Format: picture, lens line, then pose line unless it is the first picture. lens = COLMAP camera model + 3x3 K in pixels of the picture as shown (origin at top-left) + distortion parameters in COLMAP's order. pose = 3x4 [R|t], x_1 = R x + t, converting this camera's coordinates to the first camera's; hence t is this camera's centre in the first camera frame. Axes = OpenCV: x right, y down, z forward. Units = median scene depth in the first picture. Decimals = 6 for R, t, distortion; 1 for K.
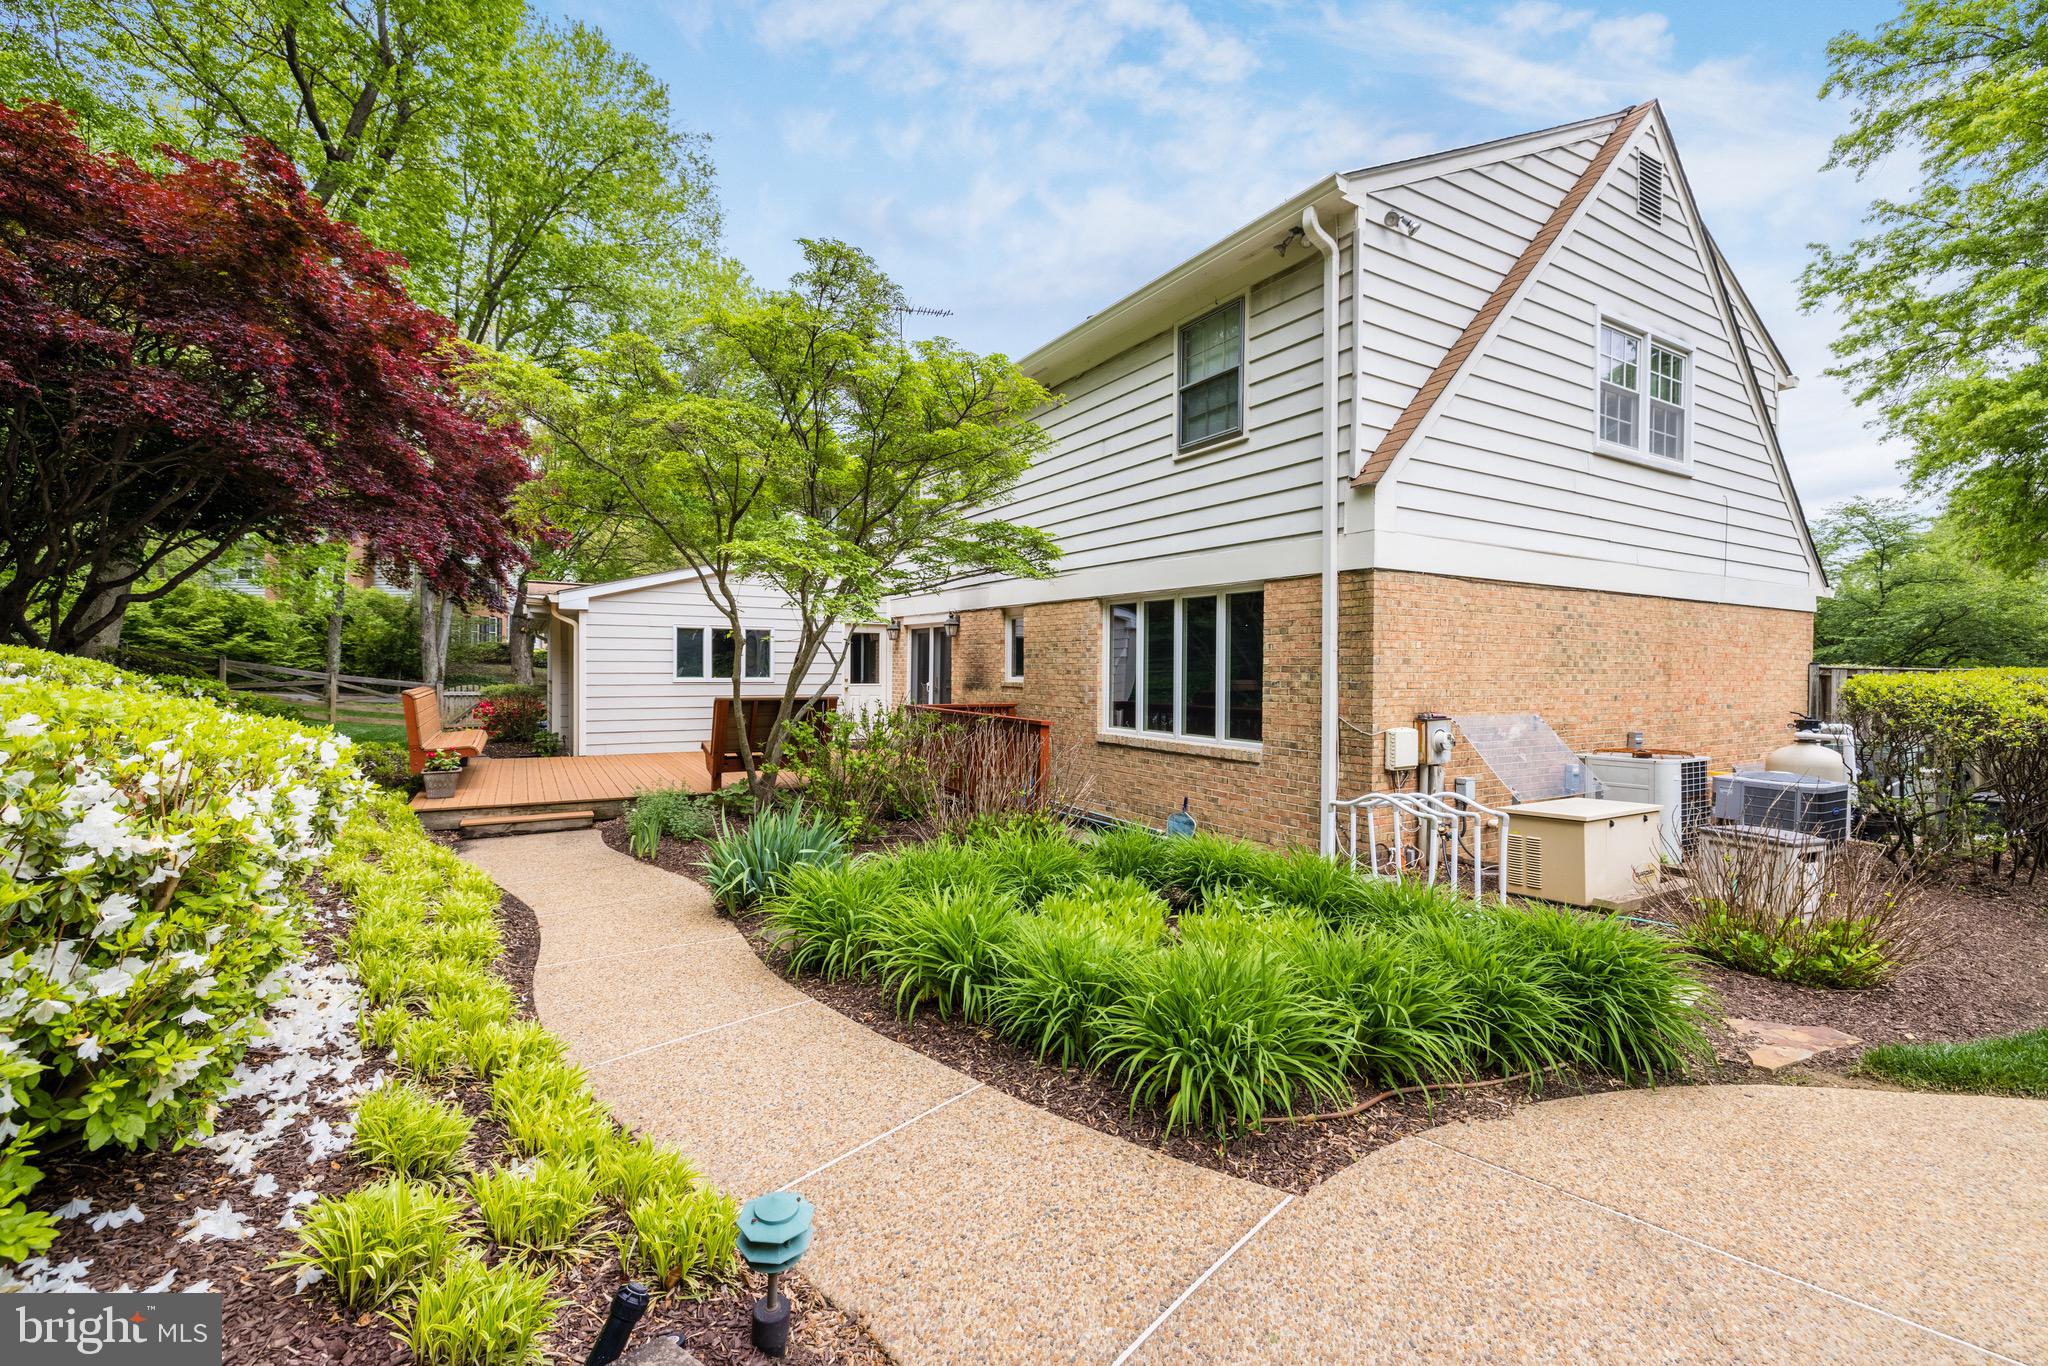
lens RADIAL K [[863.6, 0, 1021.1], [0, 863.6, 679.5], [0, 0, 1]] dist [0.001371, 0.000309]
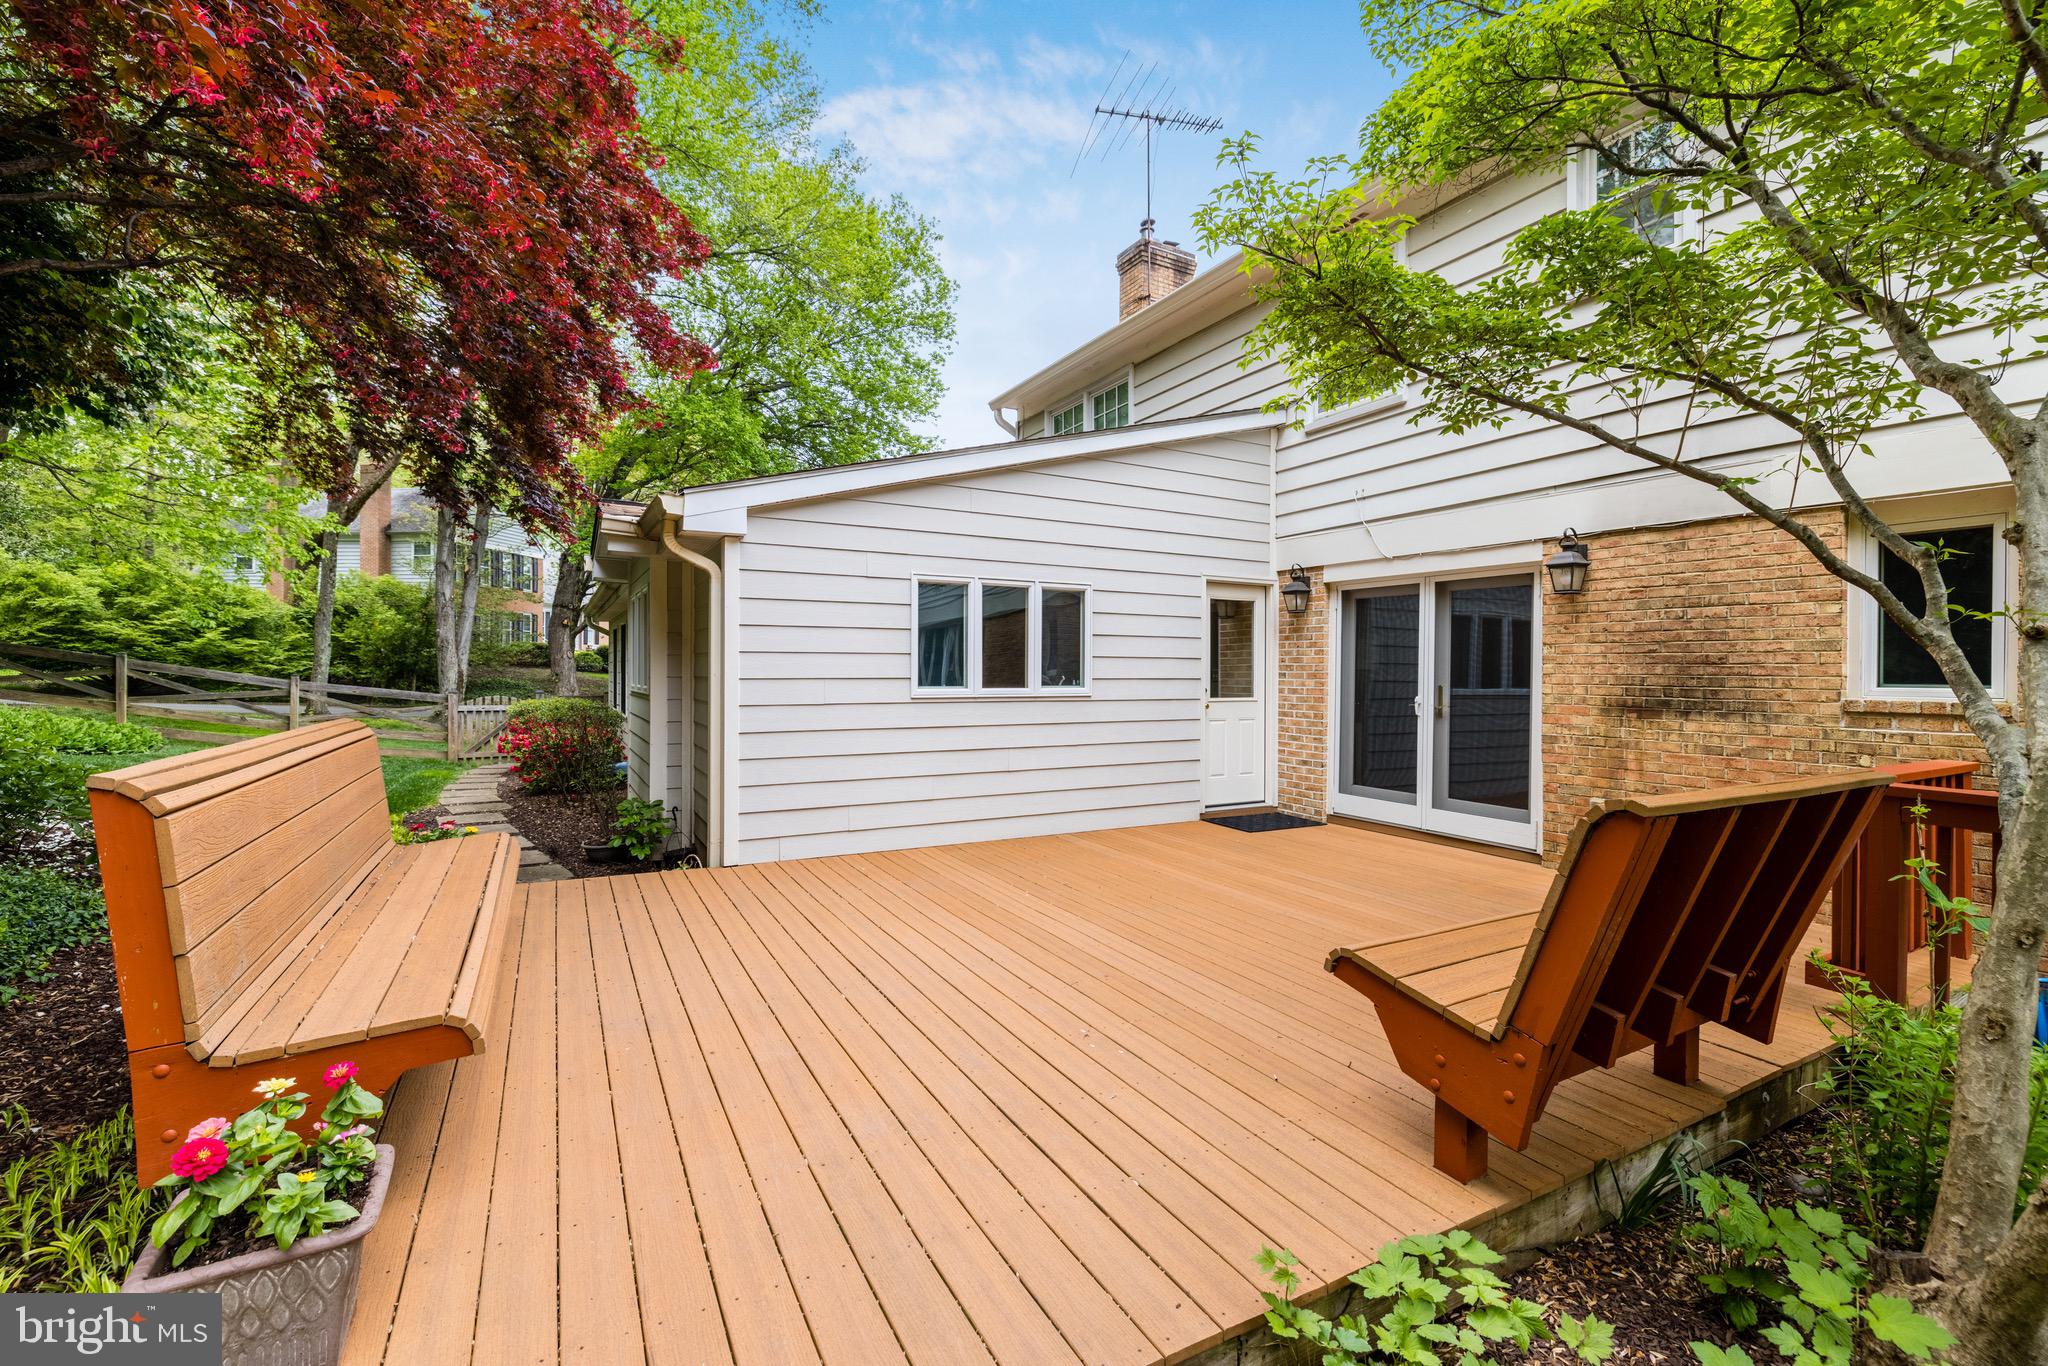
lens RADIAL K [[863.6, 0, 1026.4], [0, 863.6, 677.9], [0, 0, 1]] dist [0.001371, 0.000309]
pose [[0.999707, -0.000936, -0.024179, -0.146473], [0.000754, 0.999971, -0.007533, -0.001792], [0.024186, 0.007513, 0.999679, 0.237266]]
